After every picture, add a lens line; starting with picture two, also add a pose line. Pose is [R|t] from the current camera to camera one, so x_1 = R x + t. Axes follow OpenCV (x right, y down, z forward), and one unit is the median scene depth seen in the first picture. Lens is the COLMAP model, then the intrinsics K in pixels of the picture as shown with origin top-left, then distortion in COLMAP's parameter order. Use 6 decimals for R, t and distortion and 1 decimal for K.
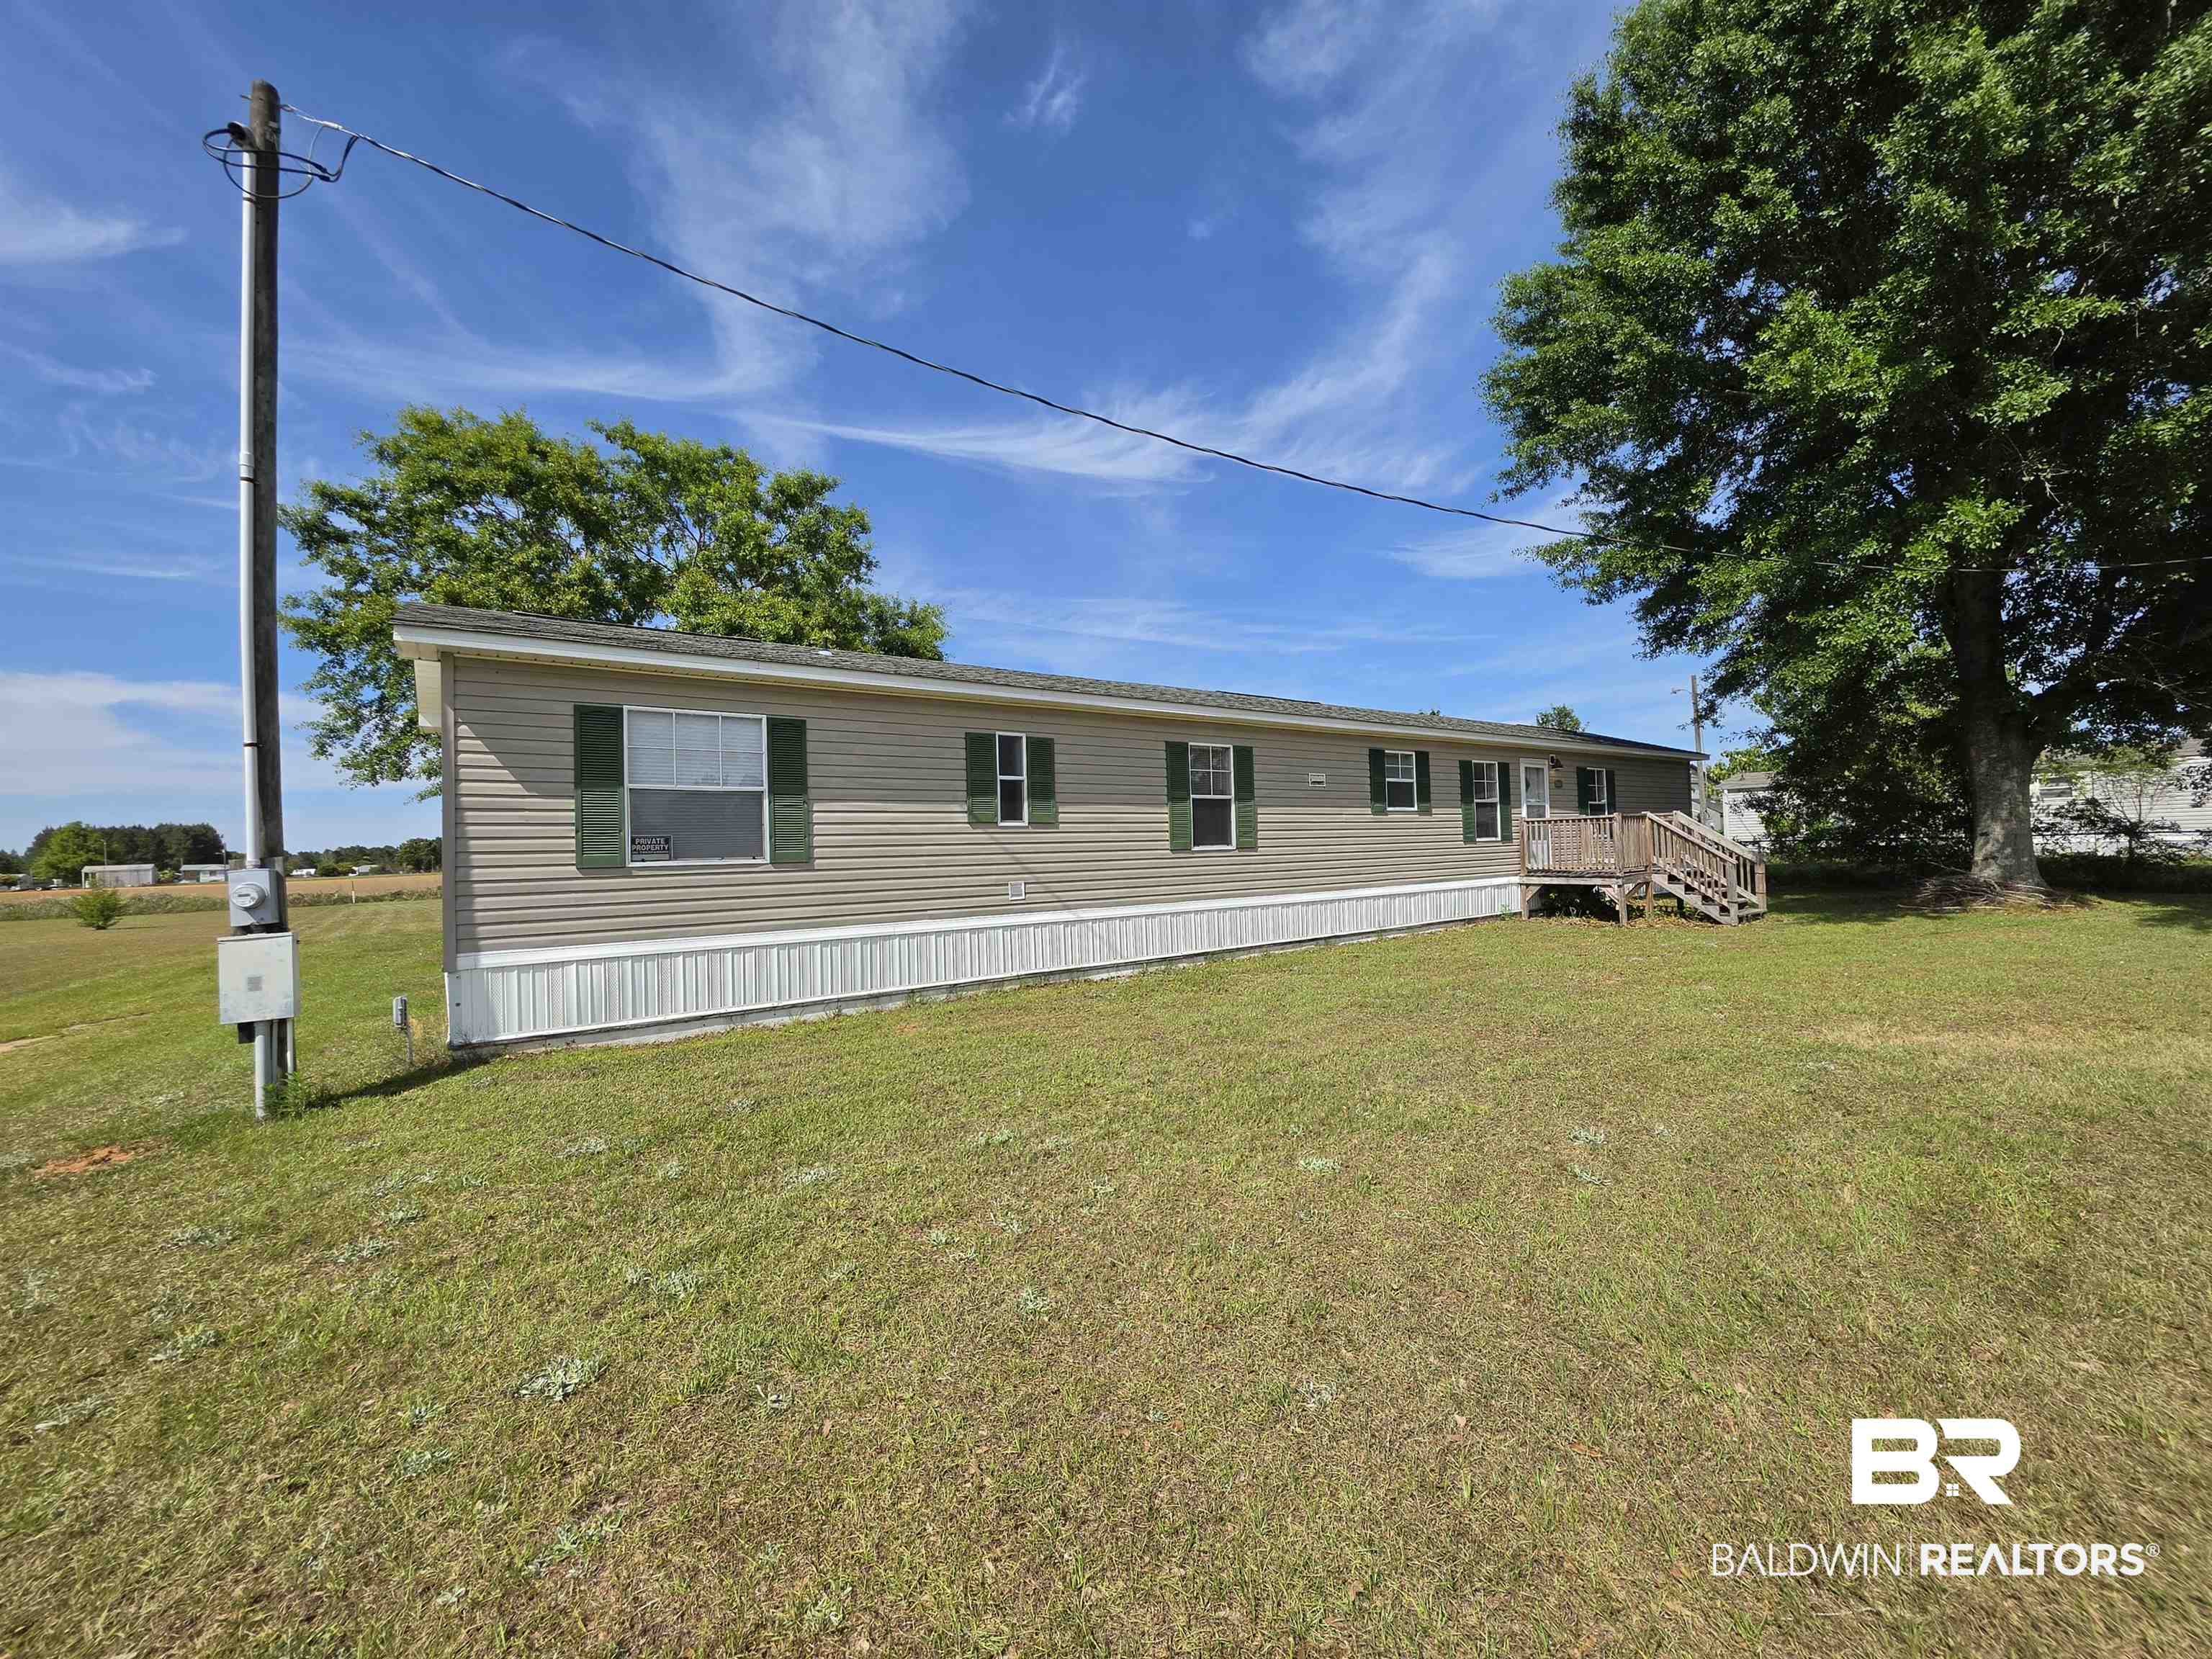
lens RADIAL K [[887.7, 0, 1096.6], [0, 887.7, 834.2], [0, 0, 1]] dist [-0.003005, 0.000323]
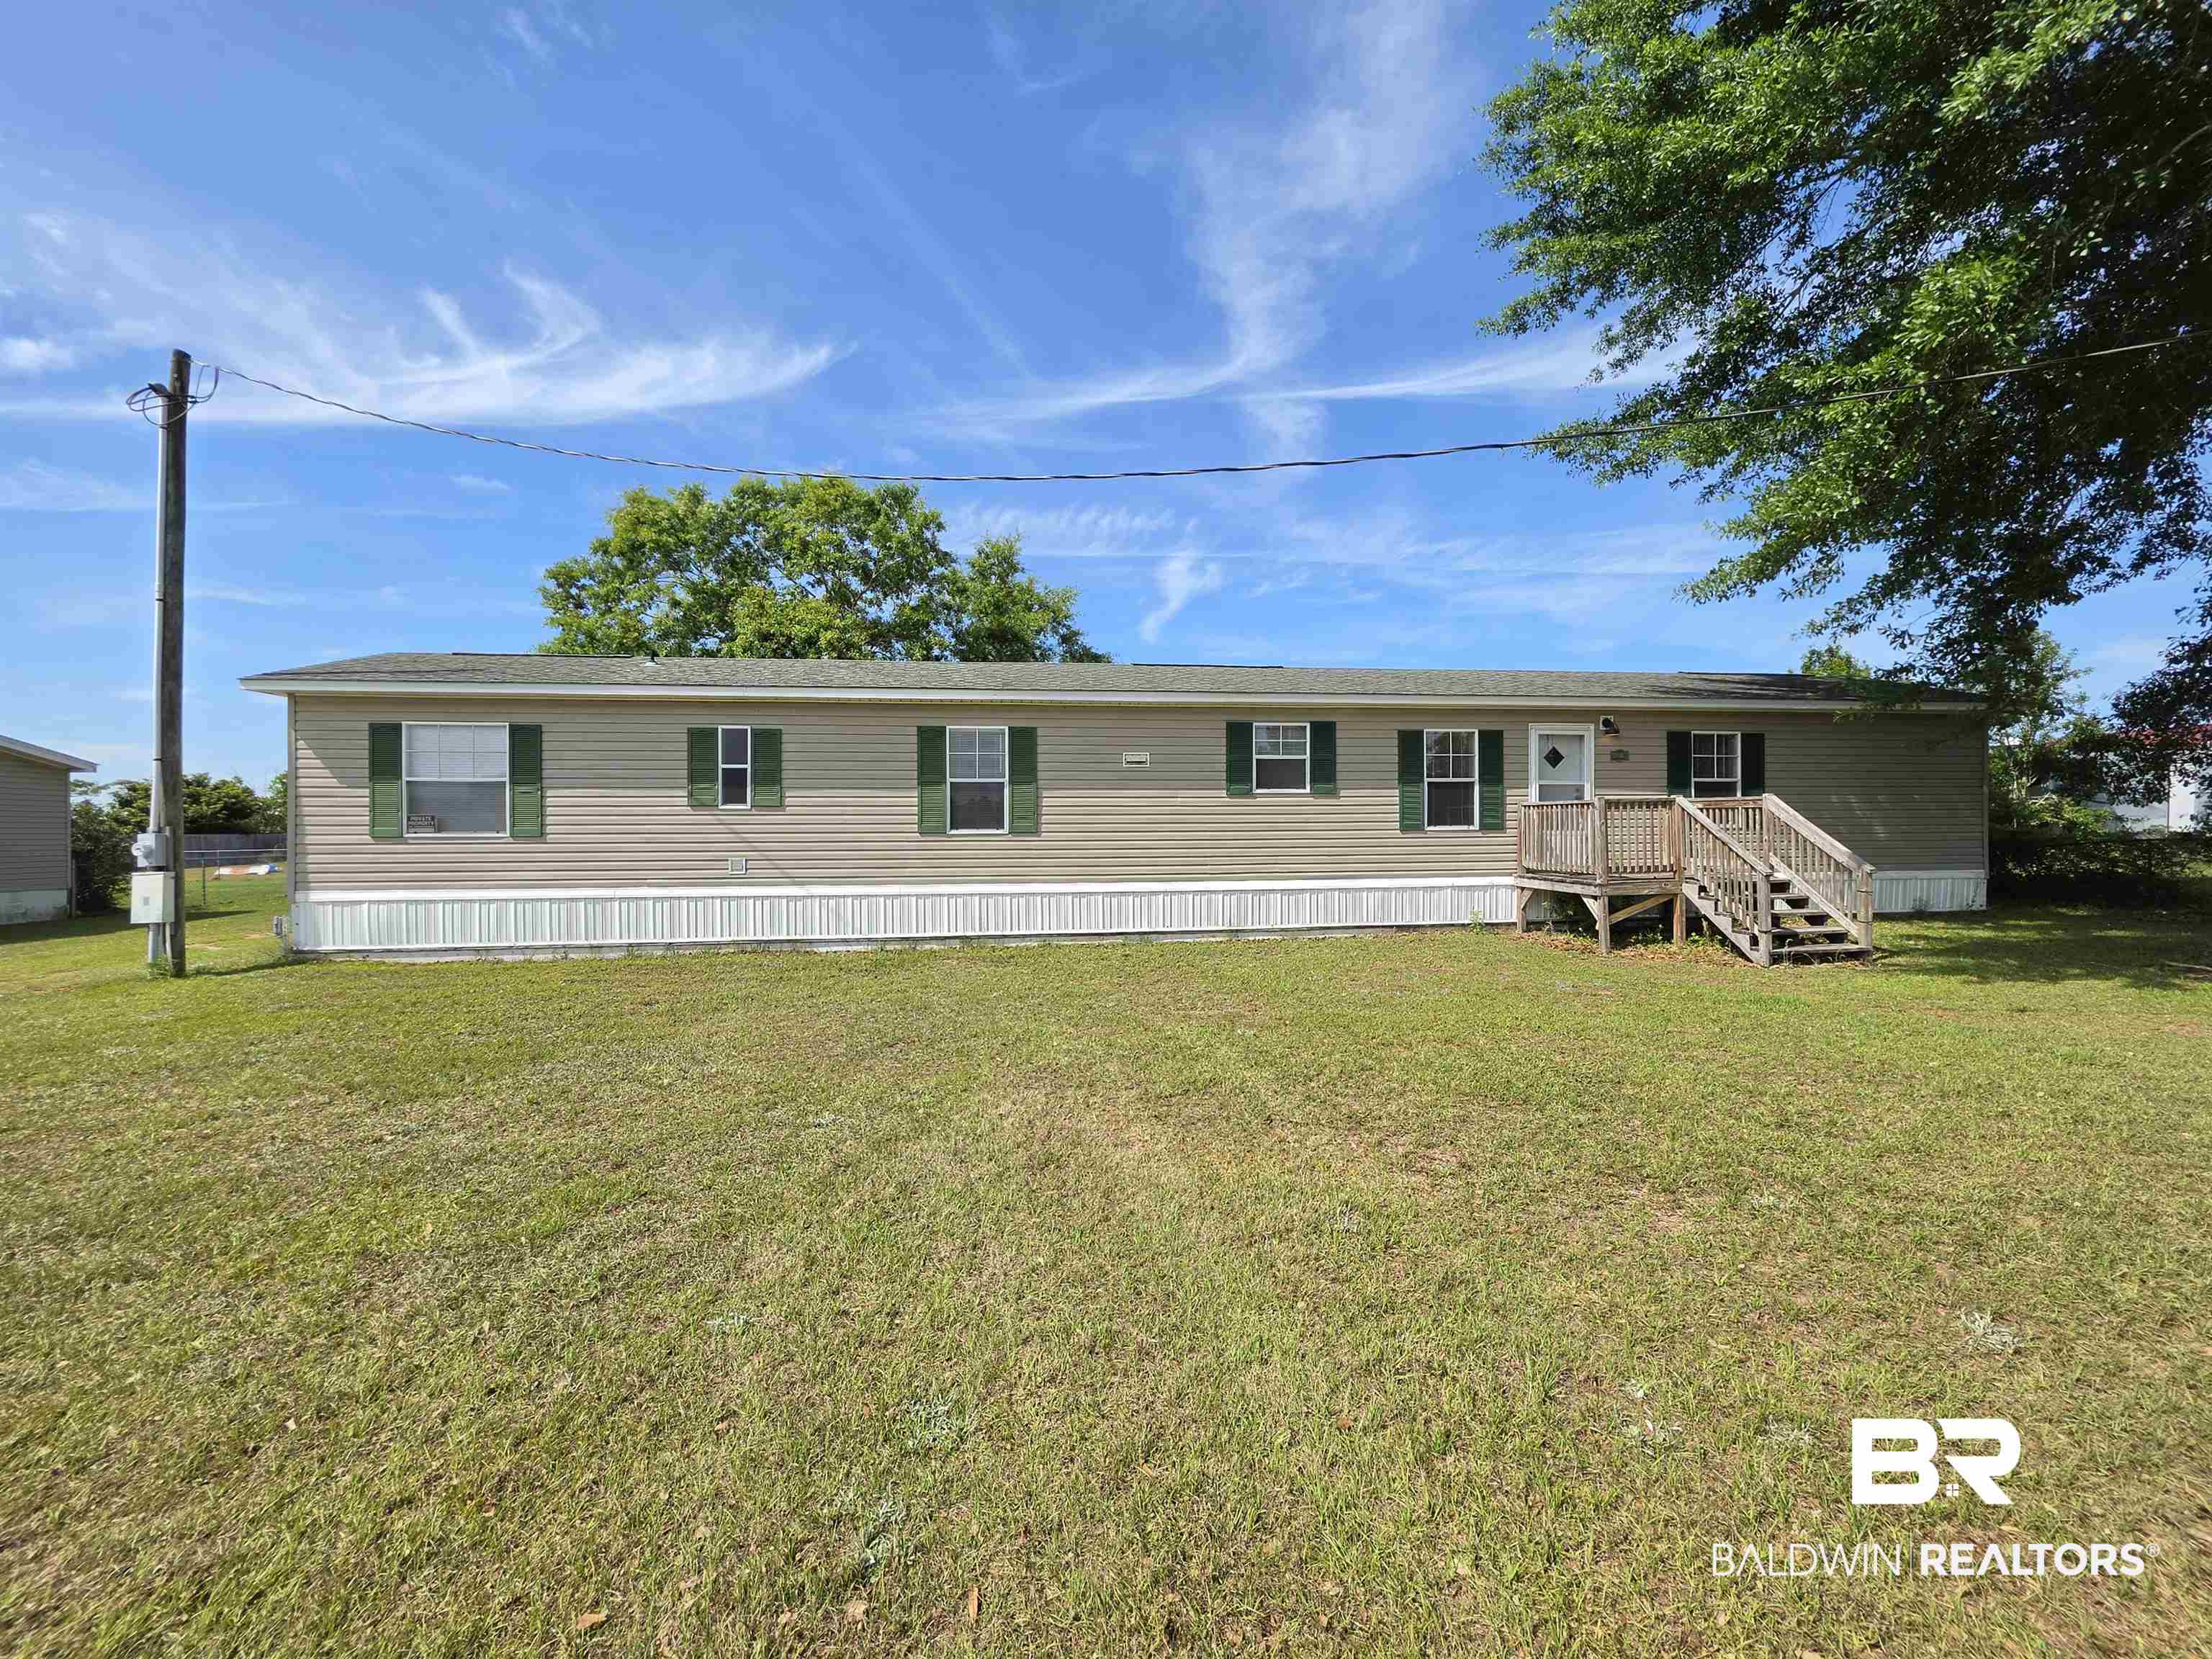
lens RADIAL K [[887.7, 0, 1096.6], [0, 887.7, 834.2], [0, 0, 1]] dist [-0.003005, 0.000323]
pose [[0.875738, 0.027560, -0.481999, 0.820933], [-0.010478, 0.999219, 0.038097, -0.023960], [0.482672, -0.028313, 0.875343, 0.223284]]
